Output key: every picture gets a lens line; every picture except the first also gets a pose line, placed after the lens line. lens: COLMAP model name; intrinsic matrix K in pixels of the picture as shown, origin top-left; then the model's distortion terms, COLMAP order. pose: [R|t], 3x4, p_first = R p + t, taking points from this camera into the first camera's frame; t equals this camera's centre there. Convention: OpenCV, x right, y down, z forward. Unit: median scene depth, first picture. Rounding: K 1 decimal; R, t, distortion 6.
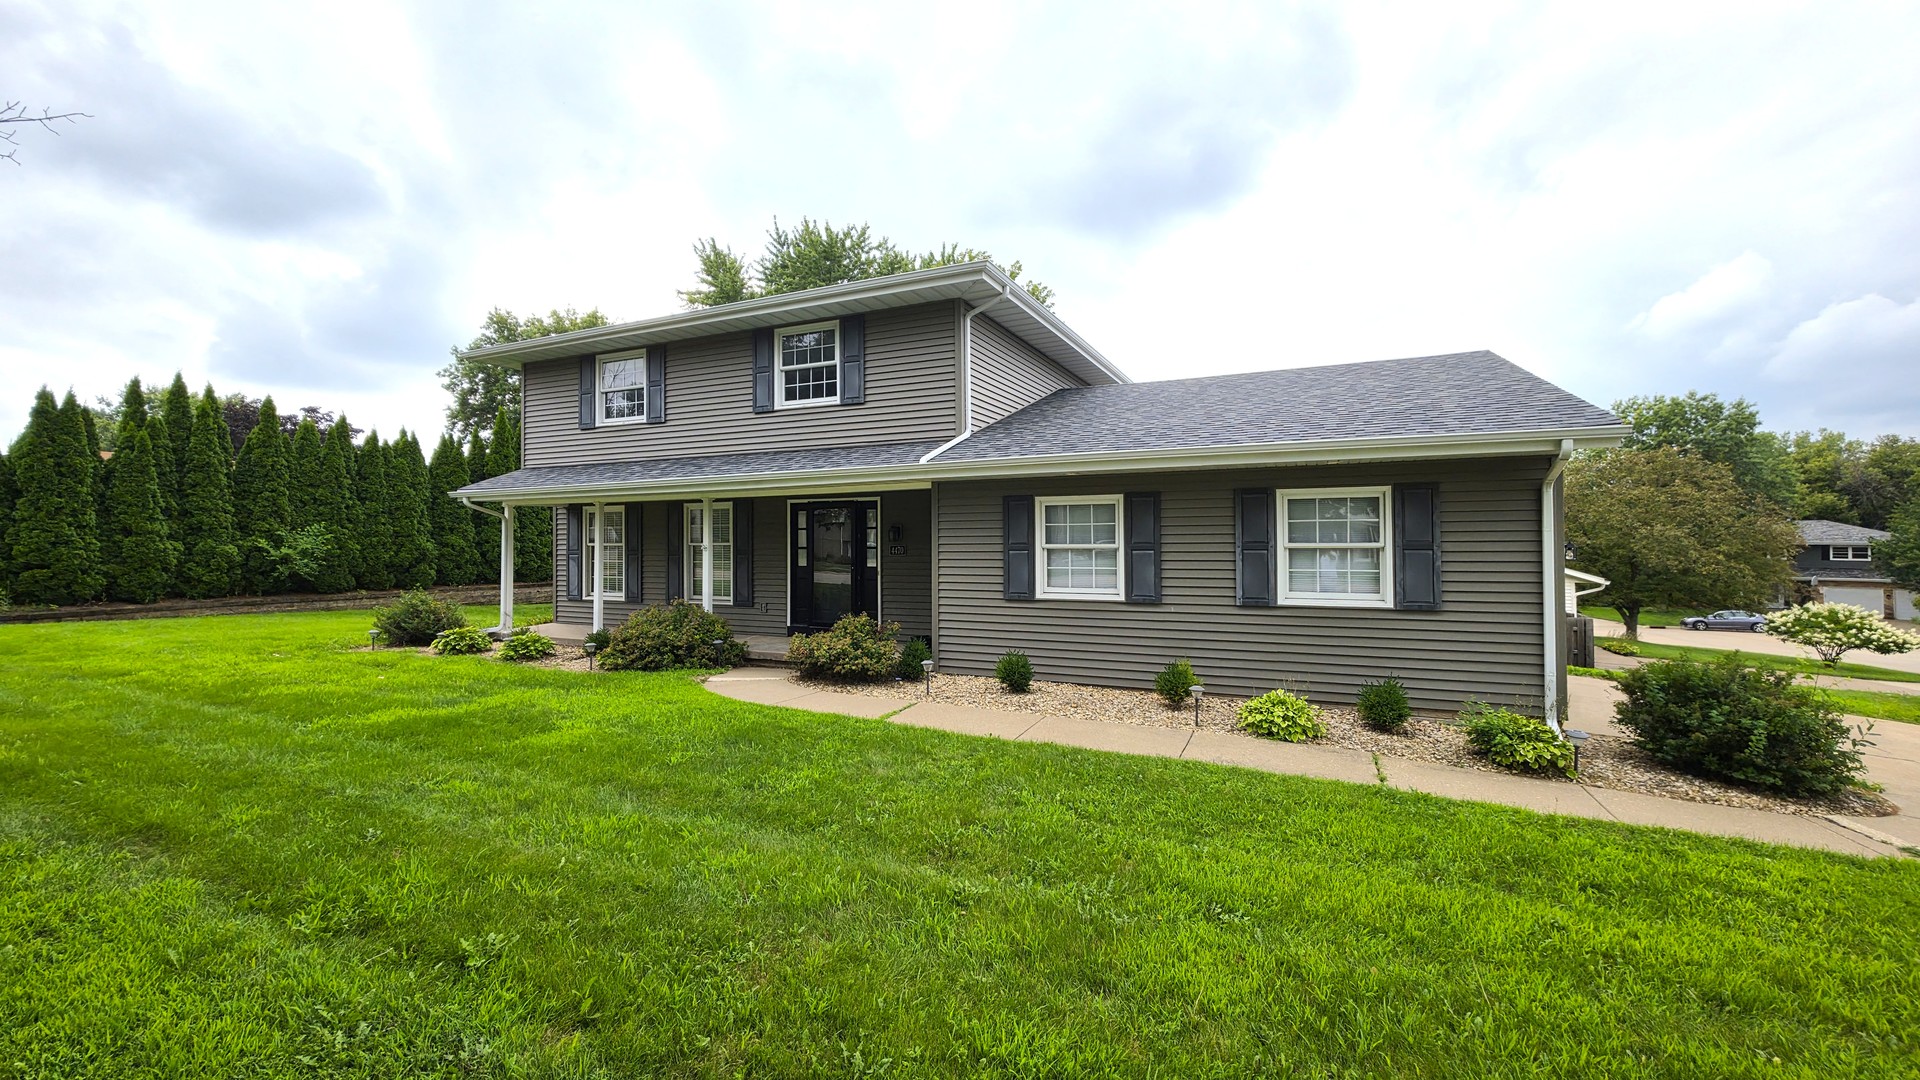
lens RADIAL K [[772.4, 0, 965.6], [0, 772.4, 532.9], [0, 0, 1]] dist [0.001719, -0.000544]
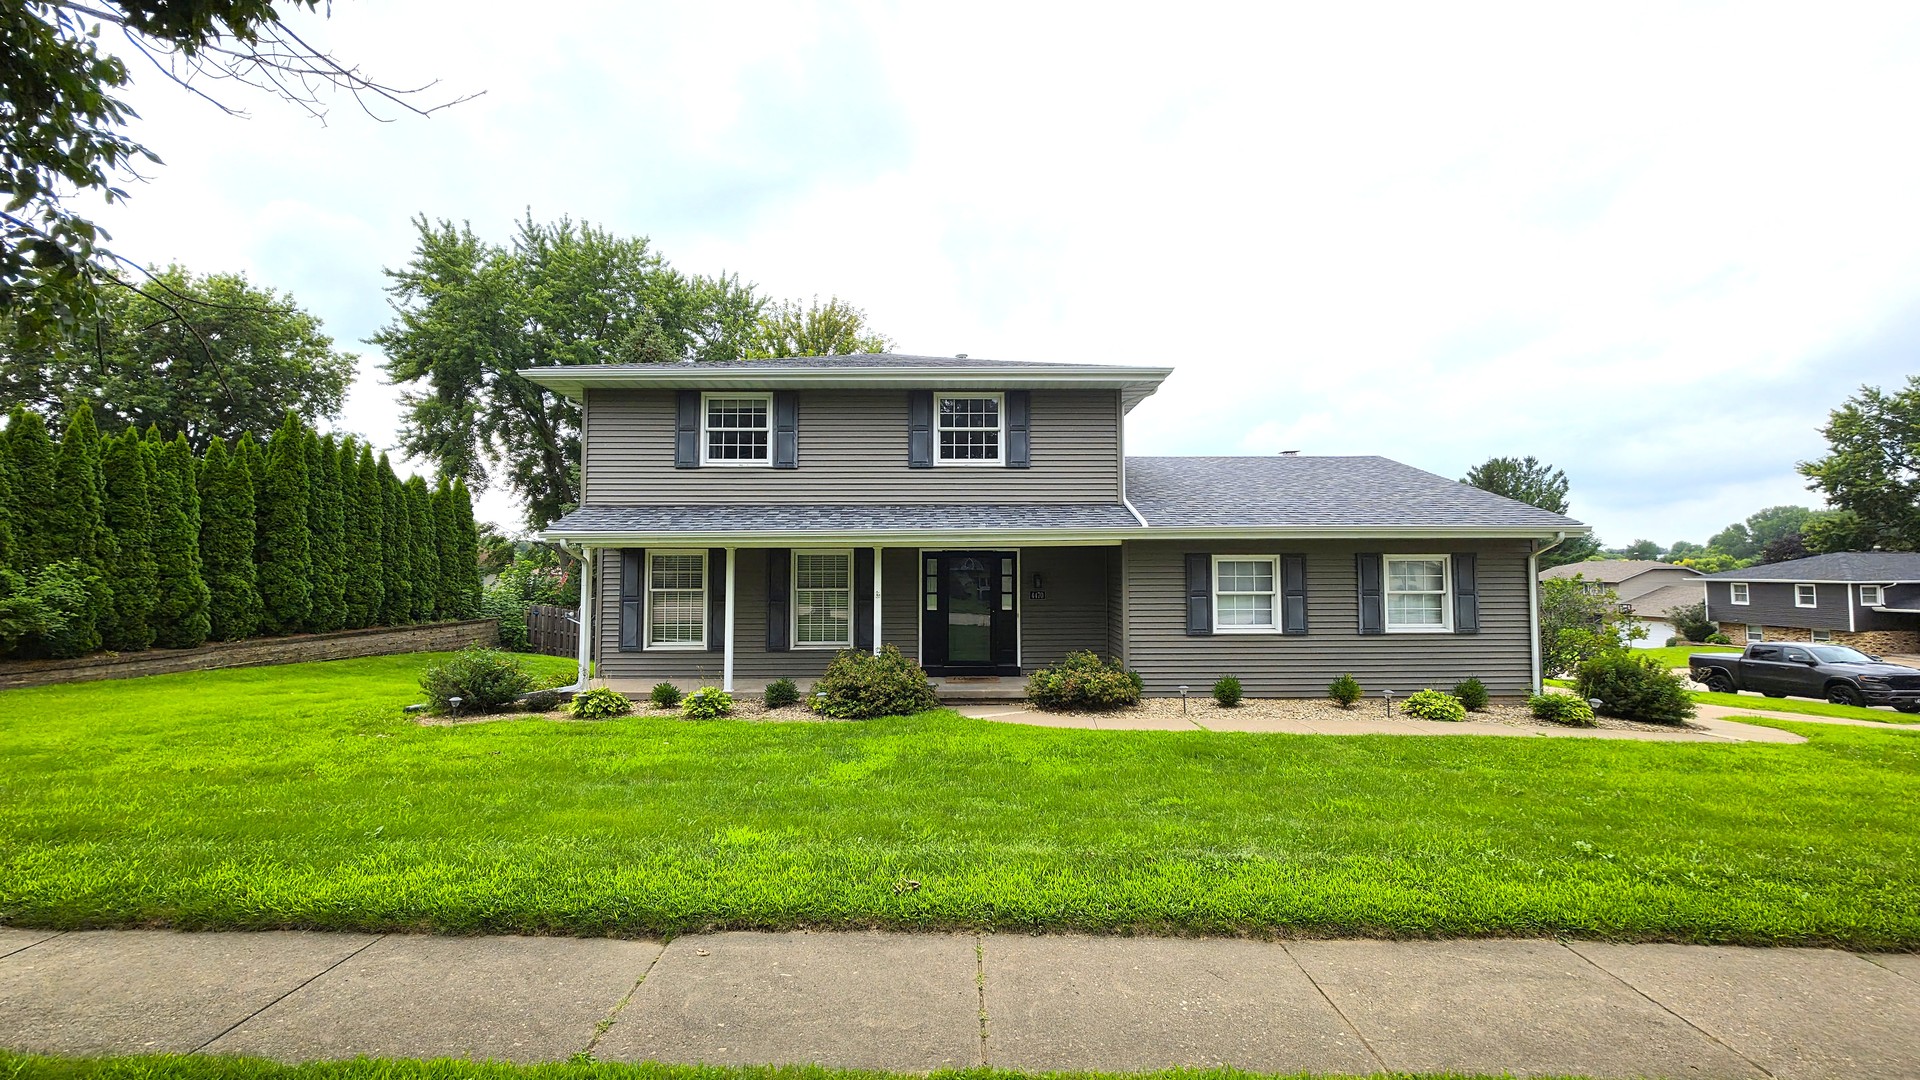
lens RADIAL K [[772.4, 0, 975.6], [0, 772.4, 537.0], [0, 0, 1]] dist [0.001719, -0.000544]
pose [[0.901969, 0.023554, 0.431157, -0.657884], [-0.007497, 0.999215, -0.038904, -0.018556], [-0.431735, 0.031858, 0.901438, 0.002618]]
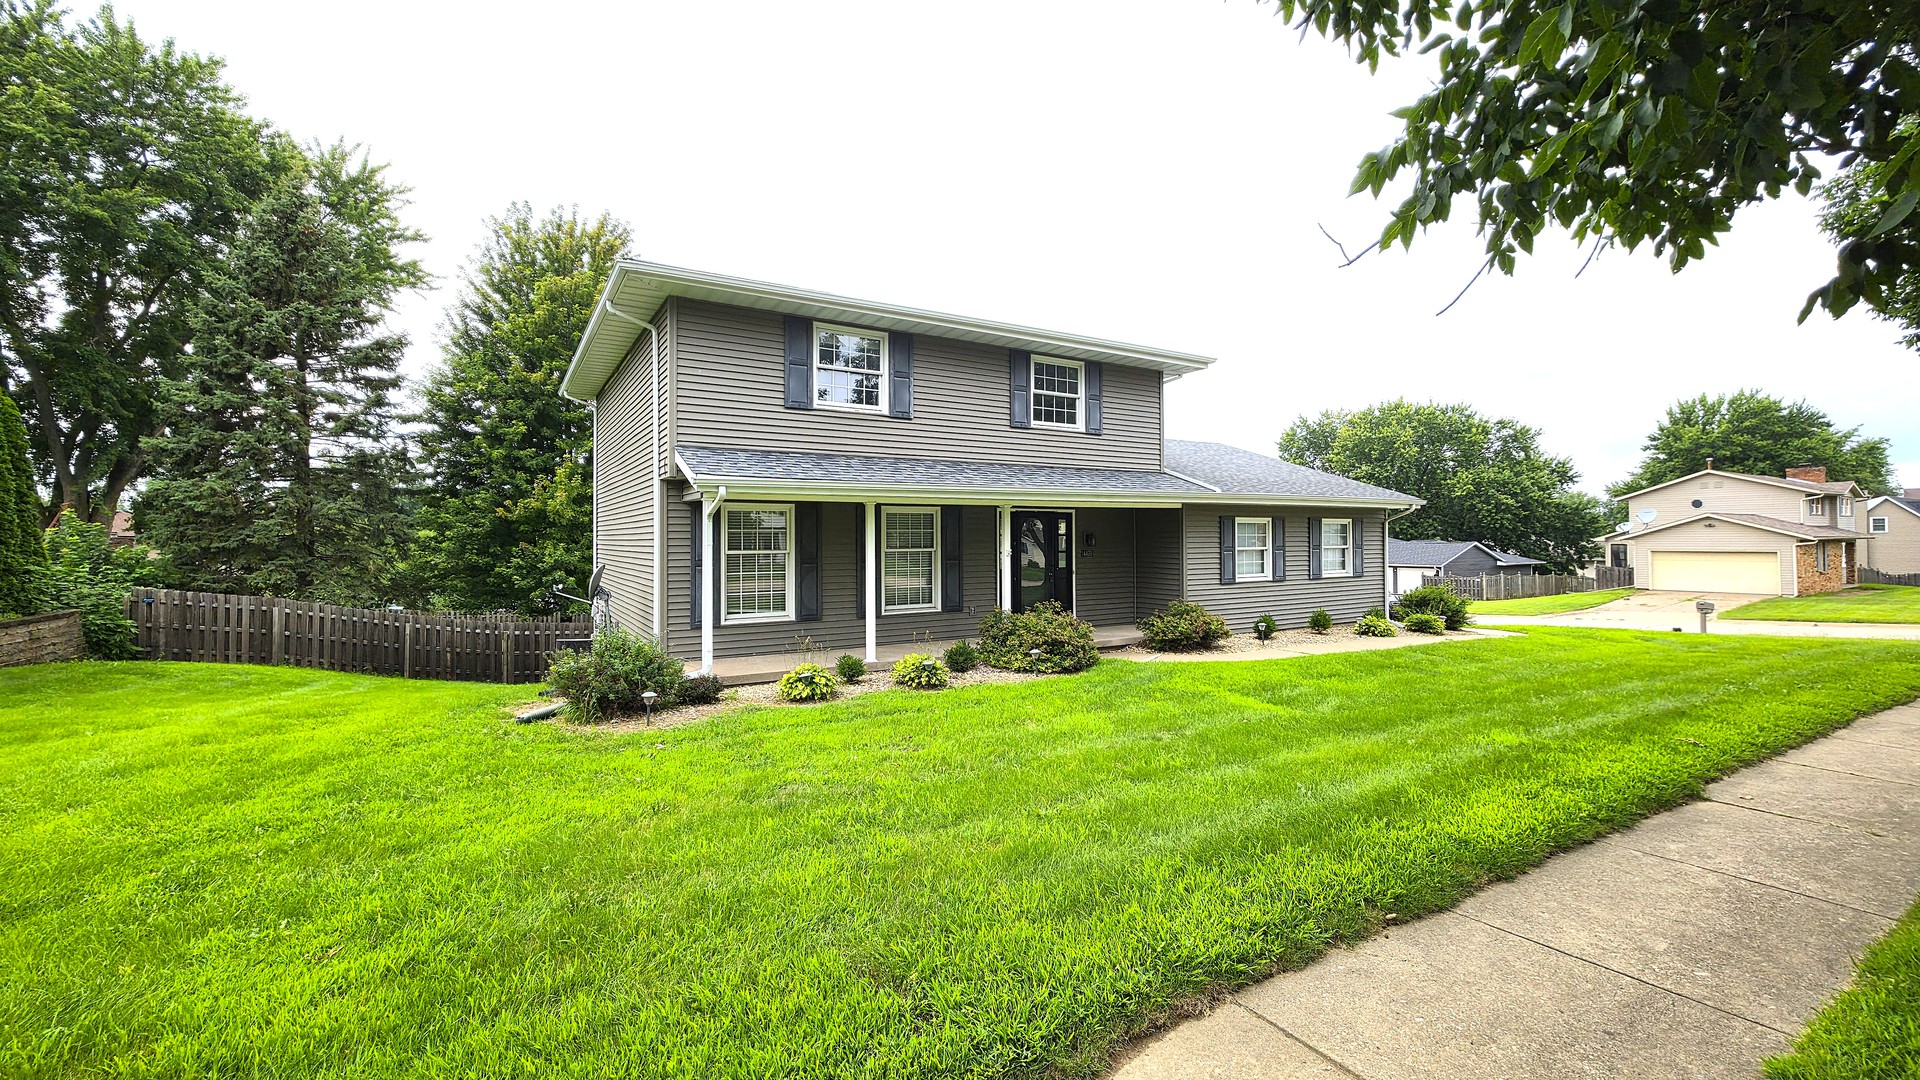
lens RADIAL K [[772.4, 0, 947.3], [0, 772.4, 541.5], [0, 0, 1]] dist [0.001719, -0.000544]
pose [[0.560645, 0.003524, 0.828049, -1.225441], [-0.003697, 0.999992, -0.001752, 0.005916], [-0.828048, -0.002079, 0.560653, 0.481545]]
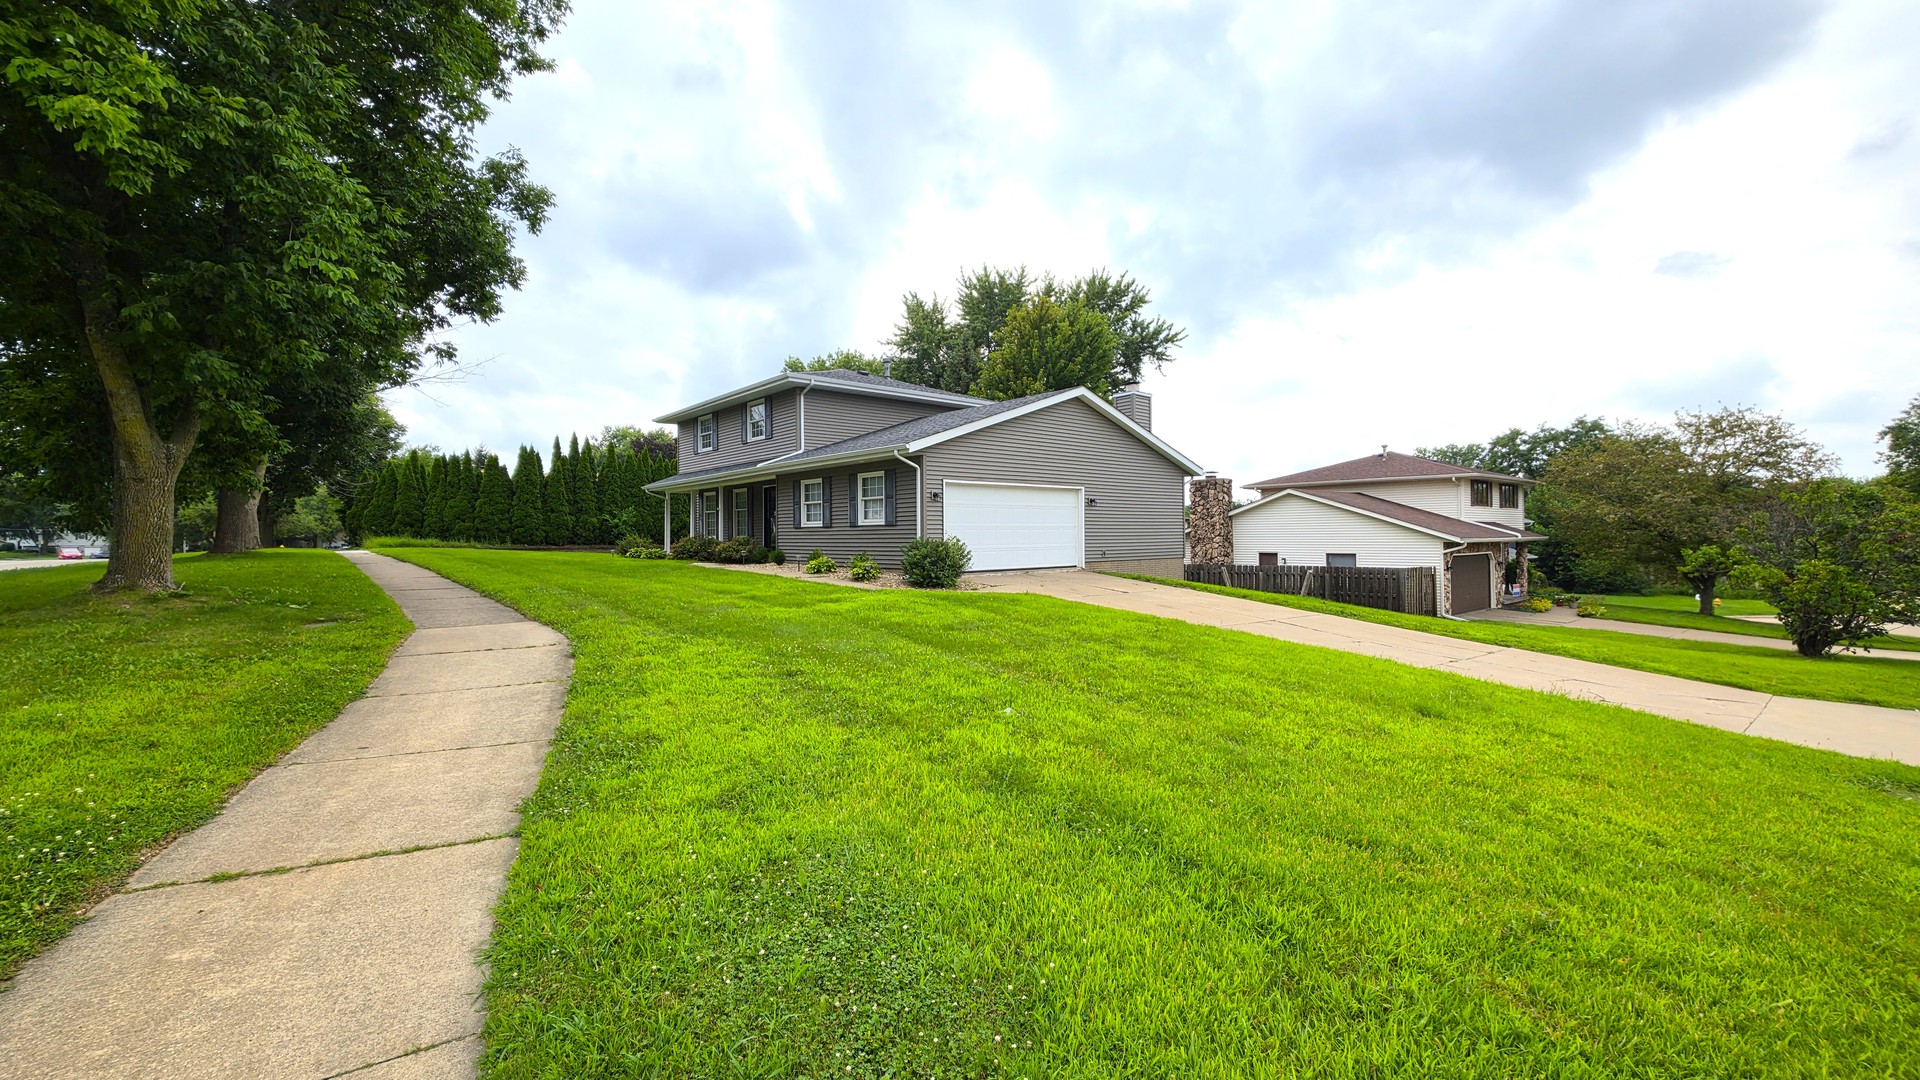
lens RADIAL K [[772.4, 0, 963.0], [0, 772.4, 539.0], [0, 0, 1]] dist [0.001719, -0.000544]
pose [[0.912304, 0.001173, -0.409511, 1.119139], [0.005185, 0.999883, 0.014416, 0.071224], [0.409480, -0.015275, 0.912191, -0.645091]]
